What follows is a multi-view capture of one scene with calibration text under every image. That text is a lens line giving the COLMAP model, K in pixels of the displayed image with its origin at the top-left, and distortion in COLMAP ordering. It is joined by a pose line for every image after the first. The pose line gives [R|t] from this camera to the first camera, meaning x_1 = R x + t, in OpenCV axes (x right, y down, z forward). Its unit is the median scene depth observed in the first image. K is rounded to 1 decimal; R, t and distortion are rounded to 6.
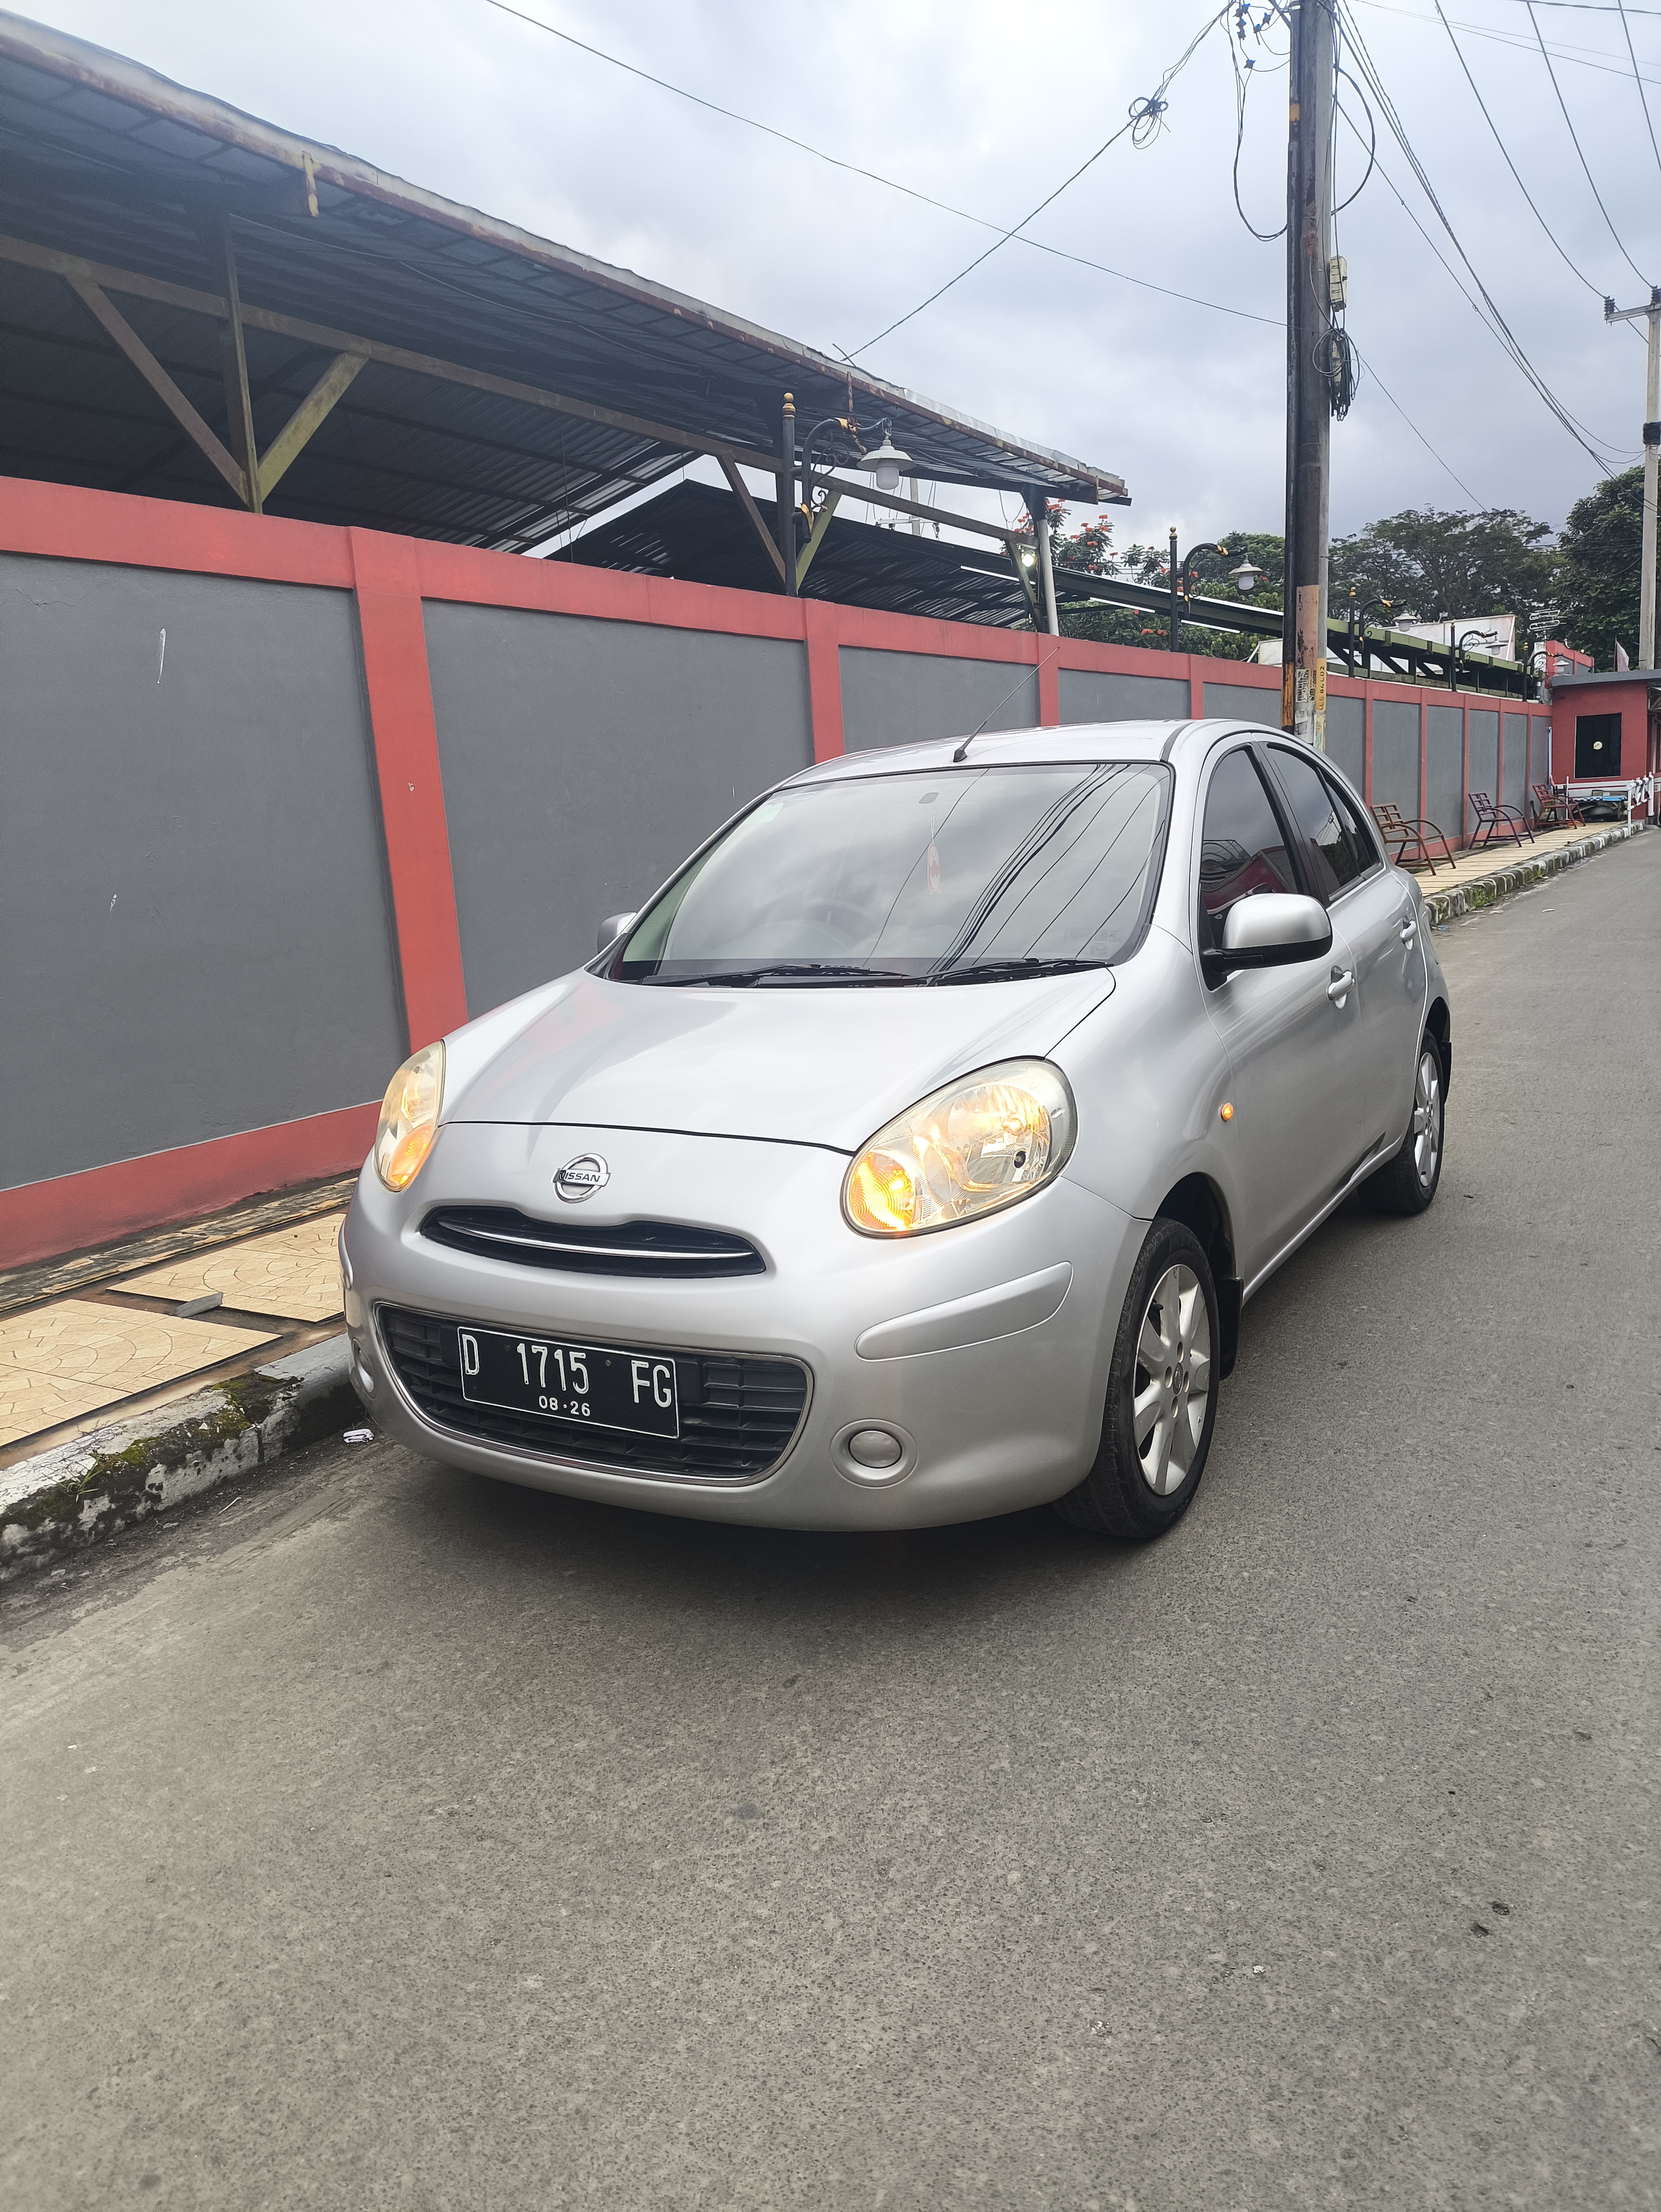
lens RADIAL K [[1620.4, 0, 830.5], [0, 1620.4, 1106.0], [0, 0, 1]] dist [0.026849, 0.003230]
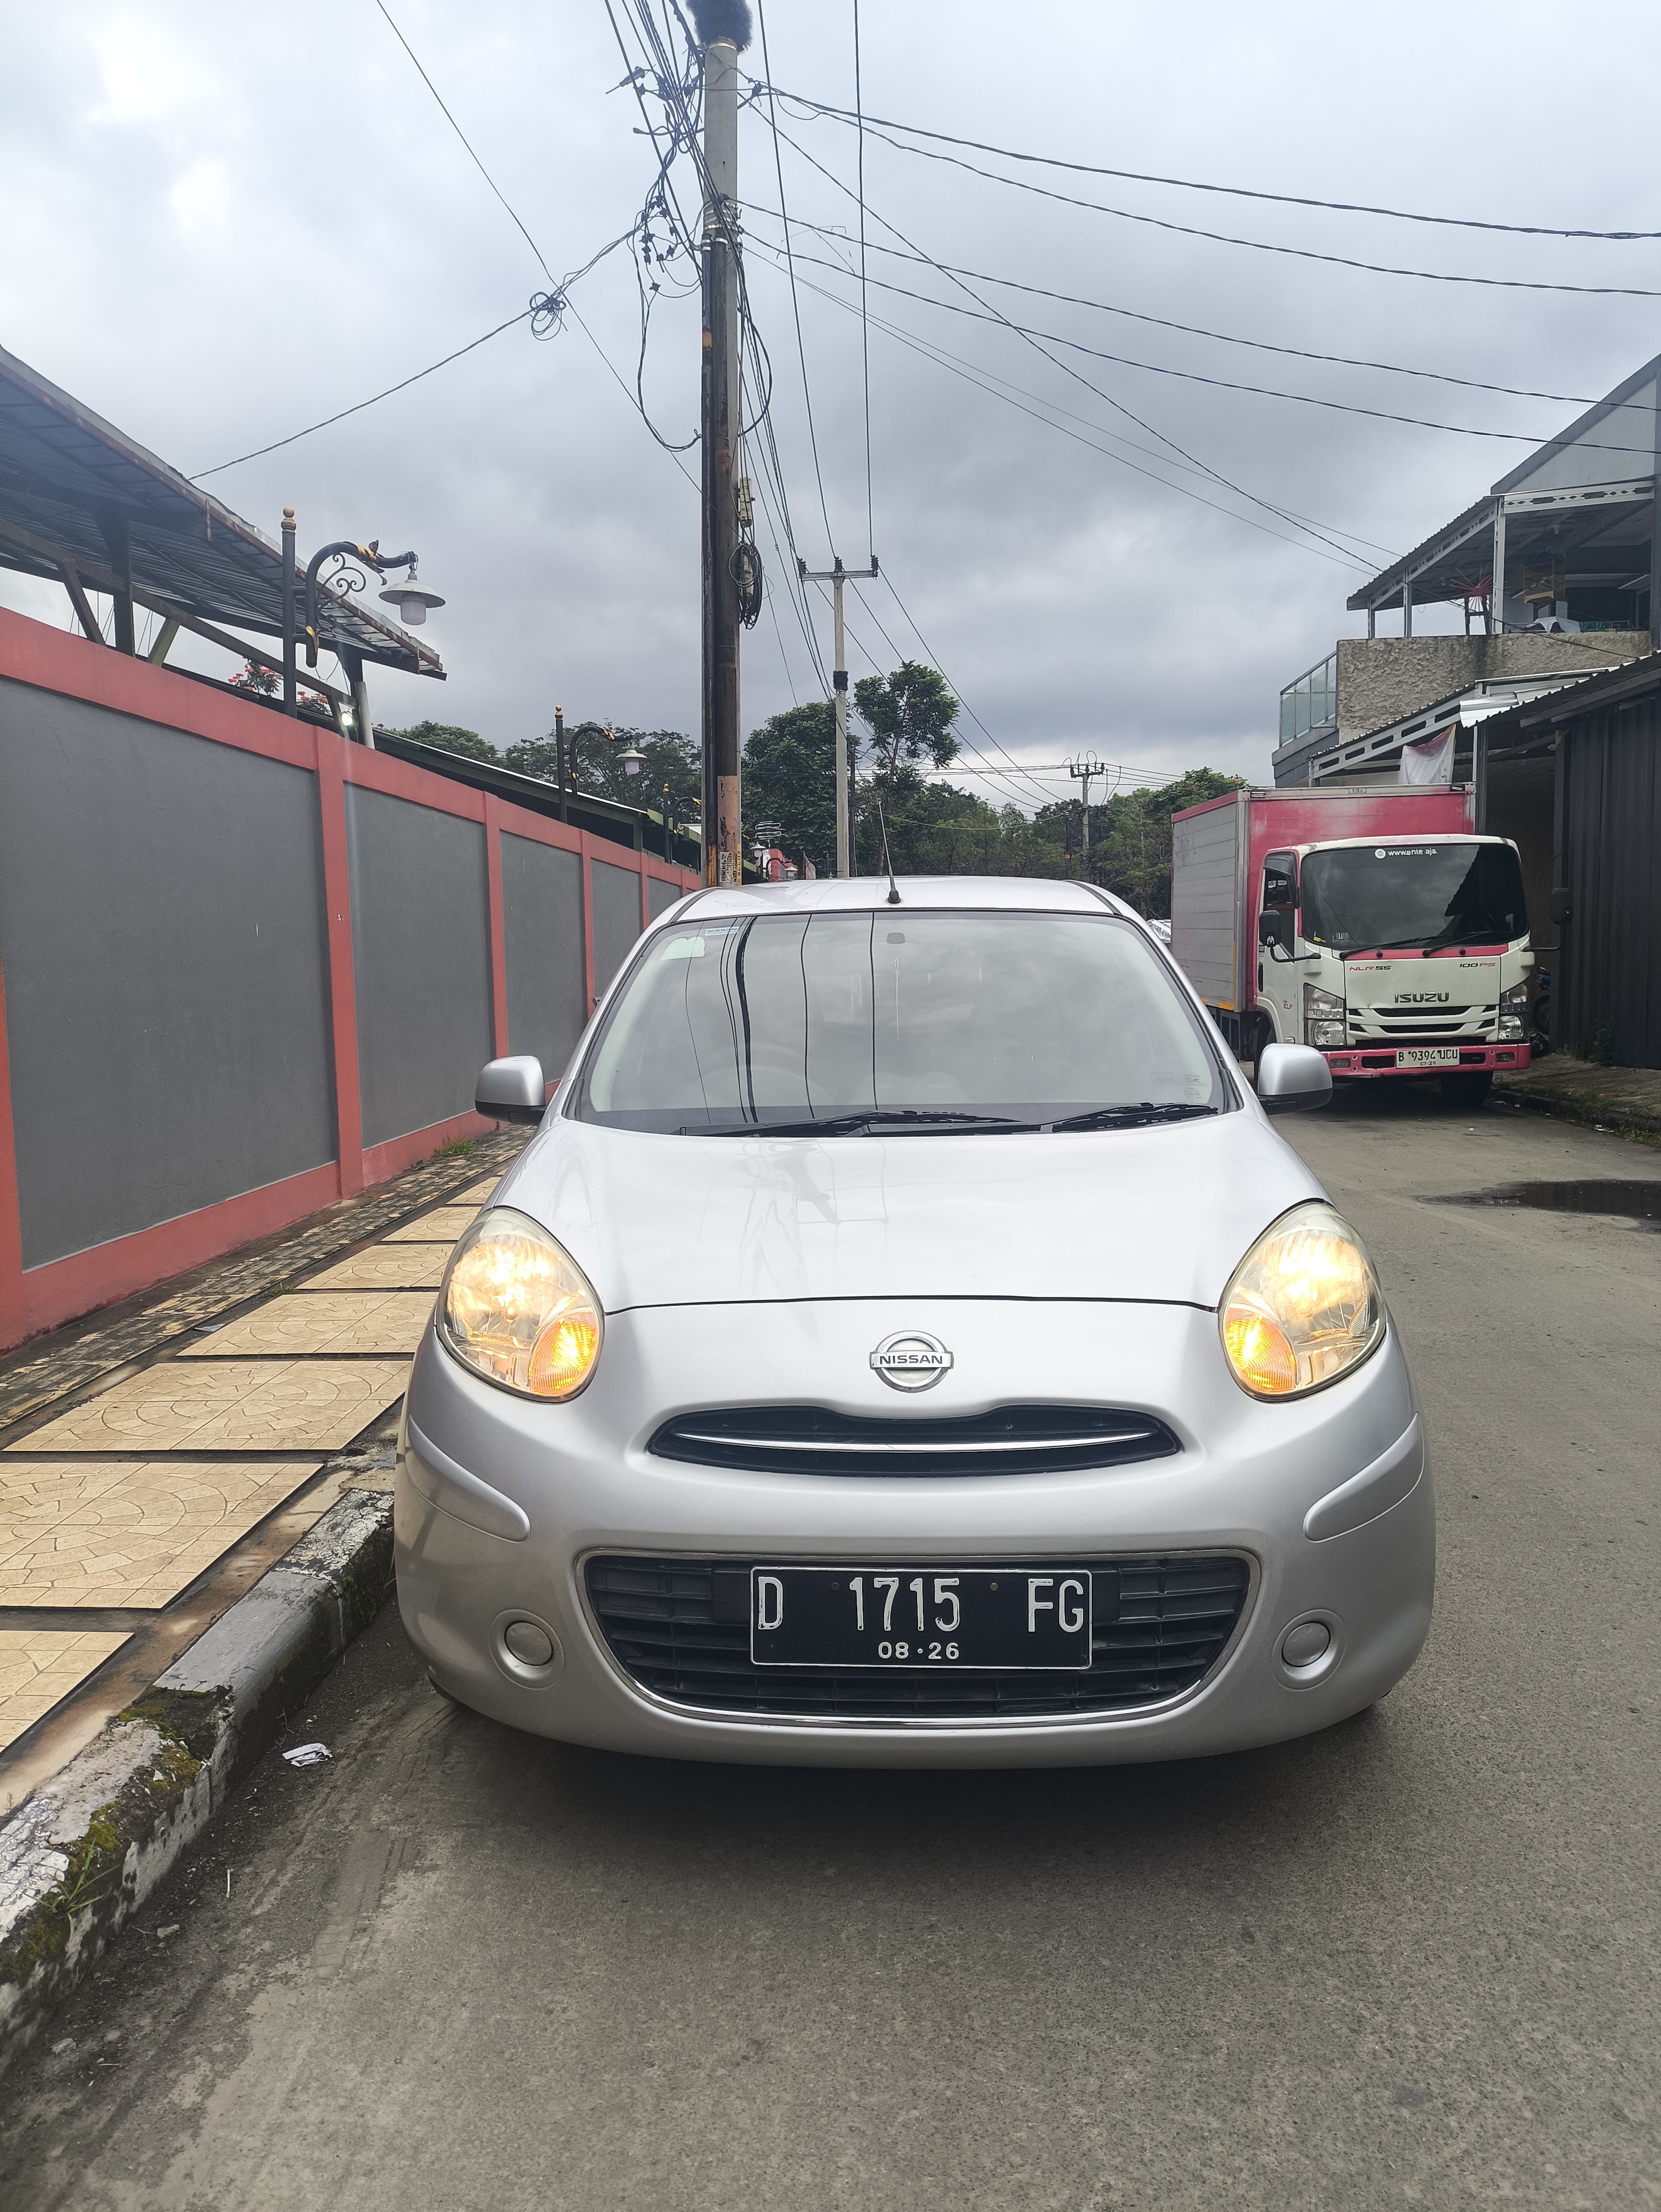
lens RADIAL K [[1624.8, 0, 824.7], [0, 1624.8, 1123.1], [0, 0, 1]] dist [0.087246, -0.141602]
pose [[0.887675, -0.004349, 0.460449, -0.529574], [0.050032, 0.994946, -0.087055, -0.005380], [-0.457744, 0.100314, 0.883407, 0.260022]]
